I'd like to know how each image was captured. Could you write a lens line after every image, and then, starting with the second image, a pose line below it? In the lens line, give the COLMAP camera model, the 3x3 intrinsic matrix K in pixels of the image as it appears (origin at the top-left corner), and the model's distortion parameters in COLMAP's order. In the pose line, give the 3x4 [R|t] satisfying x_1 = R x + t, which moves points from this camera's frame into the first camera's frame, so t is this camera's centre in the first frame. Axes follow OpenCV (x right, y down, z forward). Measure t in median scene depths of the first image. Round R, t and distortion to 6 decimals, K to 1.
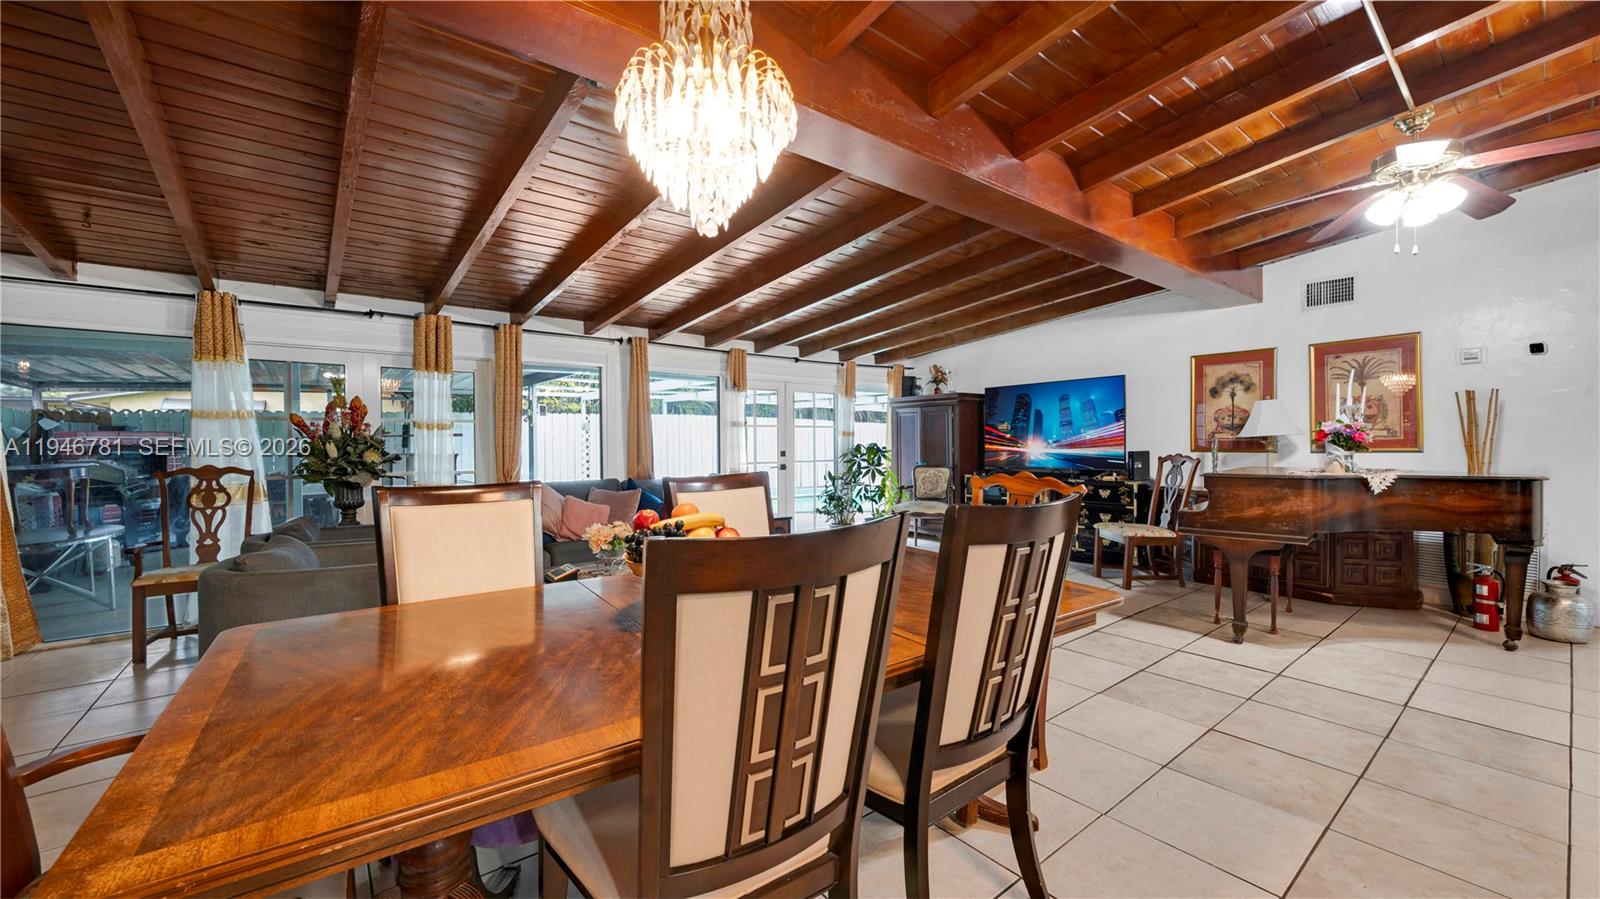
lens RADIAL K [[556.2, 0, 789.9], [0, 556.2, 452.8], [0, 0, 1]] dist [-0.015809, 0.000278]
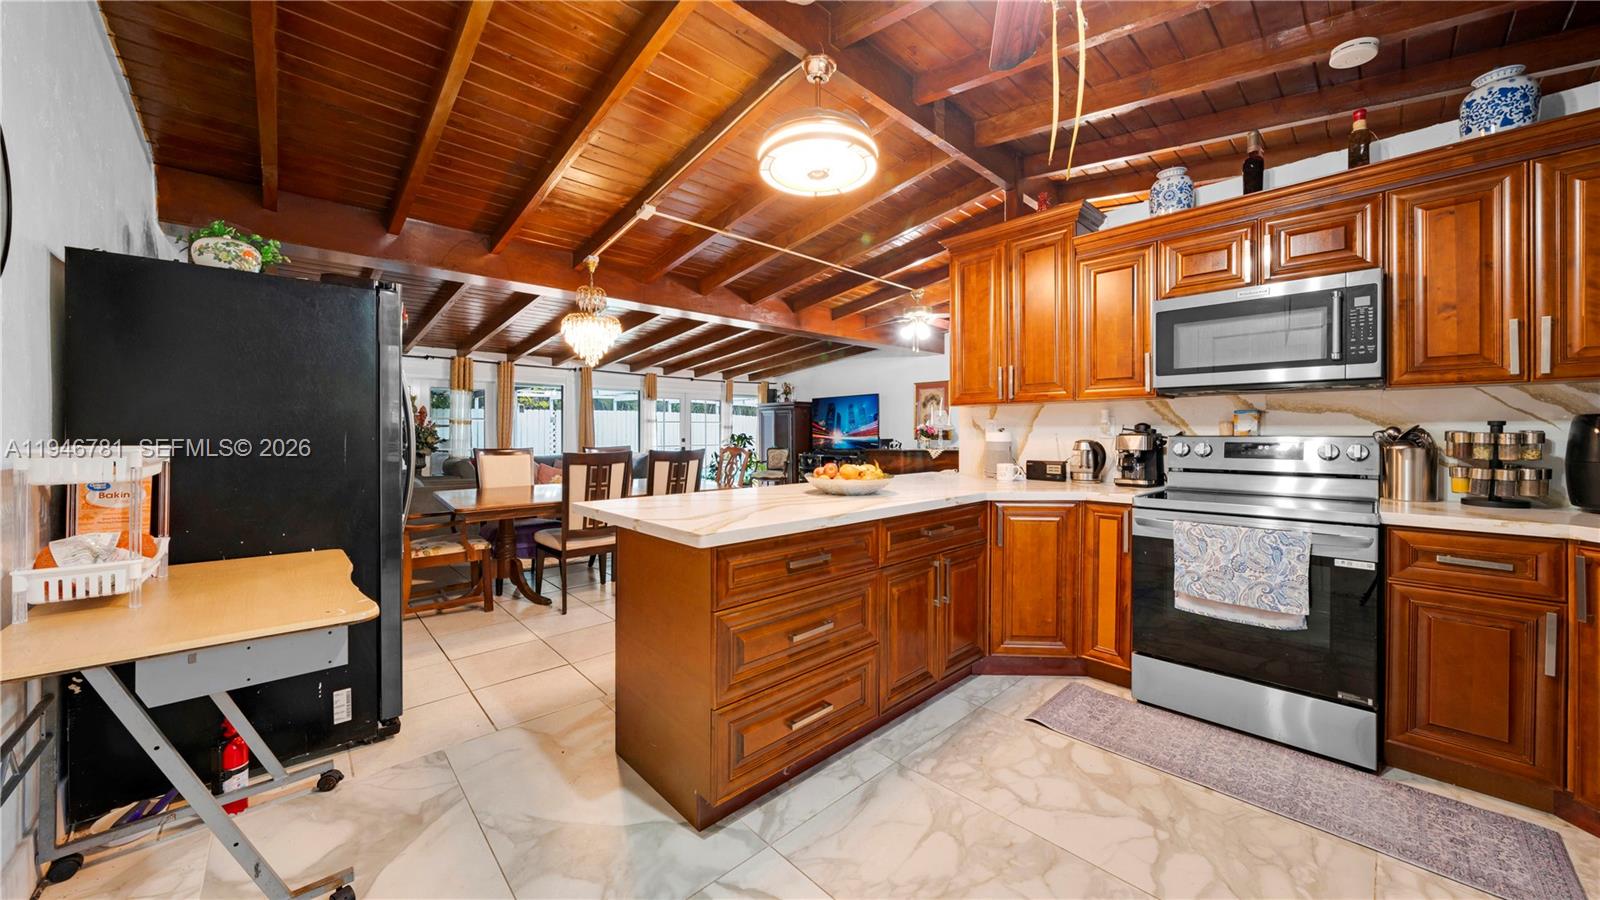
lens RADIAL K [[555.9, 0, 781.5], [0, 555.9, 433.7], [0, 0, 1]] dist [-0.007858, 0.000122]
pose [[0.999296, 0.003809, 0.037319, 0.230379], [-0.003318, 0.999907, -0.013210, 0.004230], [-0.037366, 0.013077, 0.999216, -0.623908]]
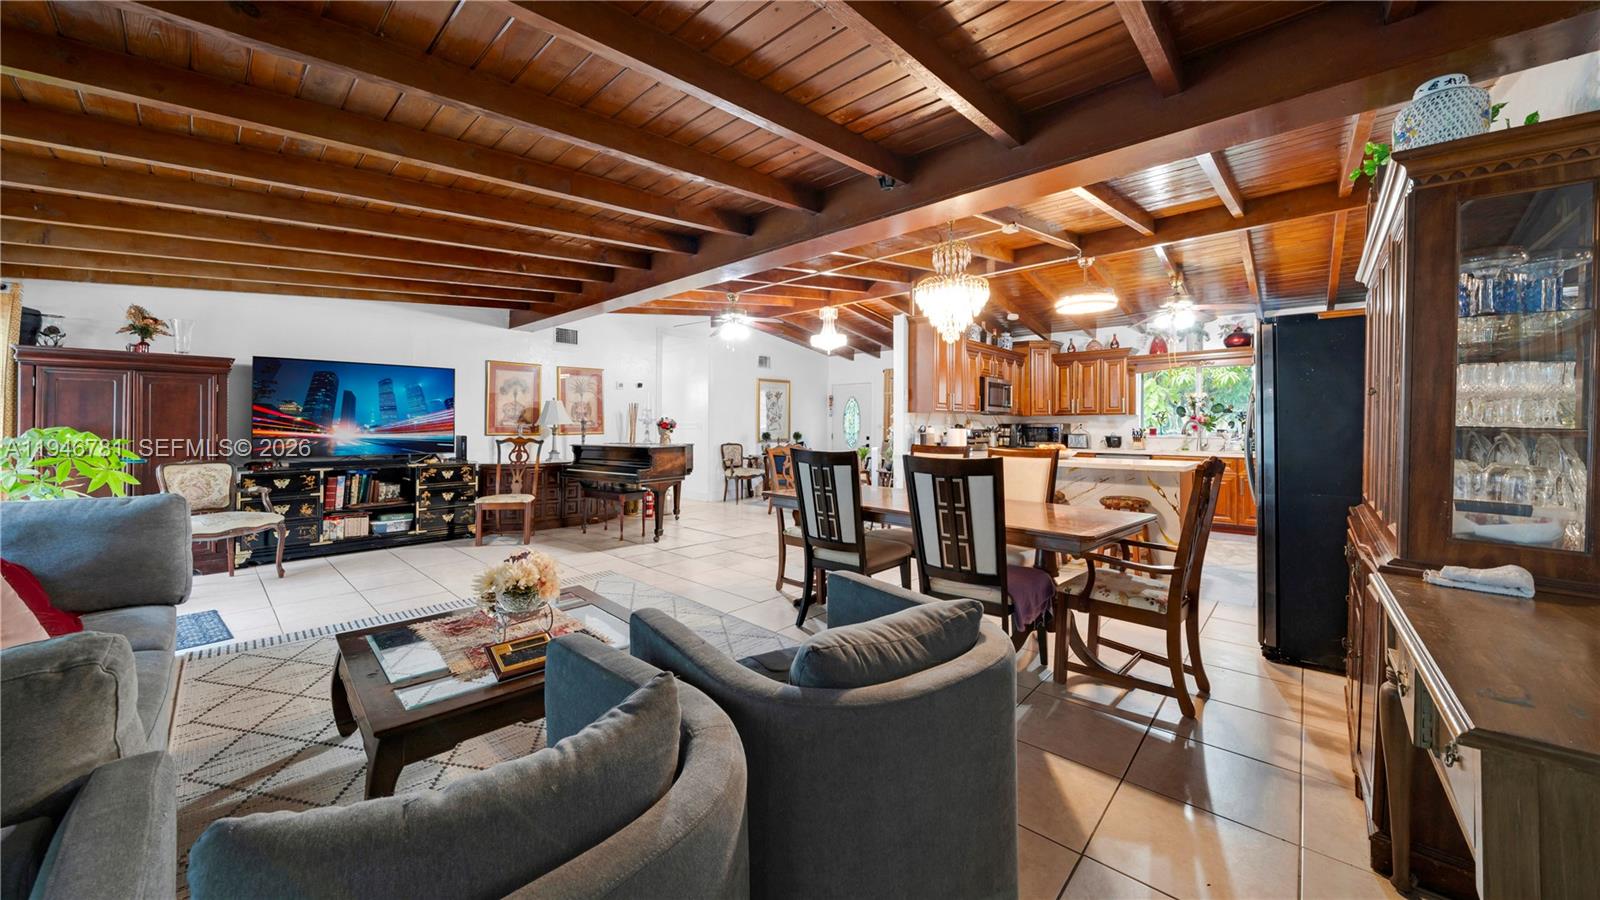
lens RADIAL K [[555.9, 0, 789.0], [0, 555.9, 420.4], [0, 0, 1]] dist [-0.007858, 0.000122]
pose [[-0.151990, 0.010915, 0.988322, -0.576214], [0.010225, 0.999903, -0.009470, -0.015476], [-0.988329, 0.008666, -0.152087, 0.447663]]
